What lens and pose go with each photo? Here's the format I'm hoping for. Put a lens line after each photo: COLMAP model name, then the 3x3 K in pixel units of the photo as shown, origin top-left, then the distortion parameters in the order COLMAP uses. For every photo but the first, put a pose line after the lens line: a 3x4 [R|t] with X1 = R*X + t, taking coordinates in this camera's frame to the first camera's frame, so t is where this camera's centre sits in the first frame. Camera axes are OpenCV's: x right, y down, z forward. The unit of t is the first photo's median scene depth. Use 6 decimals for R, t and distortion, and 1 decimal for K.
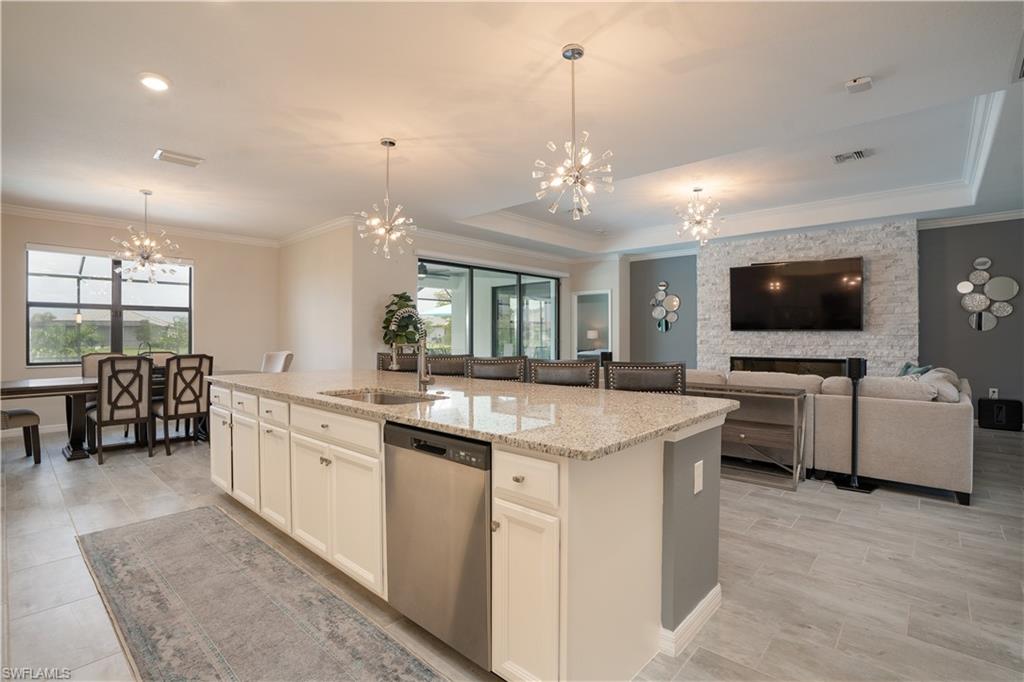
lens RADIAL K [[480.3, 0, 513.2], [0, 480.3, 337.2], [0, 0, 1]] dist [-0.054840, 0.022216]
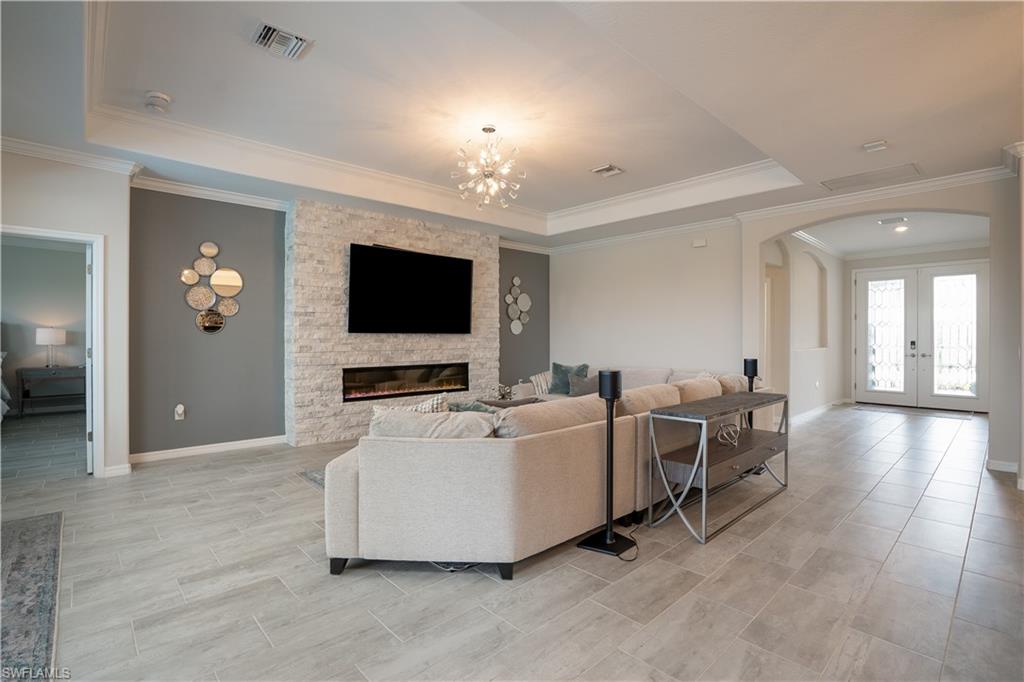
lens RADIAL K [[486.5, 0, 509.3], [0, 486.5, 336.8], [0, 0, 1]] dist [-0.058007, 0.023610]
pose [[0.101411, 0.002982, 0.994840, -0.280100], [0.004555, 0.999984, -0.003462, -0.003463], [-0.994834, 0.004883, 0.101396, 0.815947]]
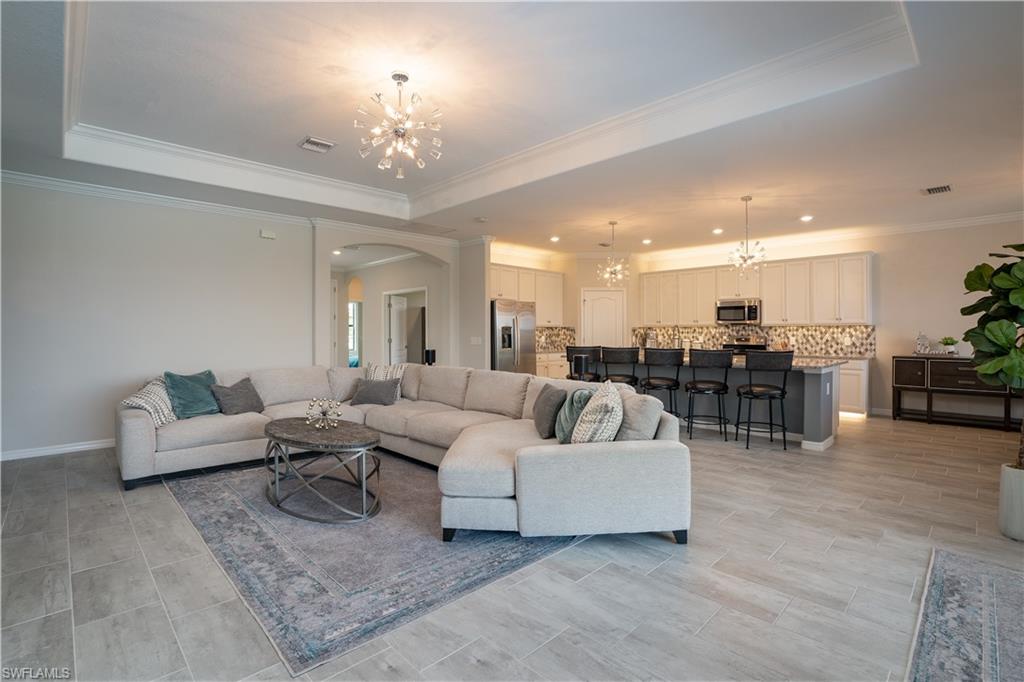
lens RADIAL K [[480.3, 0, 513.2], [0, 480.3, 337.2], [0, 0, 1]] dist [-0.054840, 0.022216]
pose [[-0.998169, 0.001017, 0.060471, 0.199849], [0.001802, 0.999915, 0.012924, -0.008218], [-0.060453, 0.013009, -0.998086, 1.411084]]
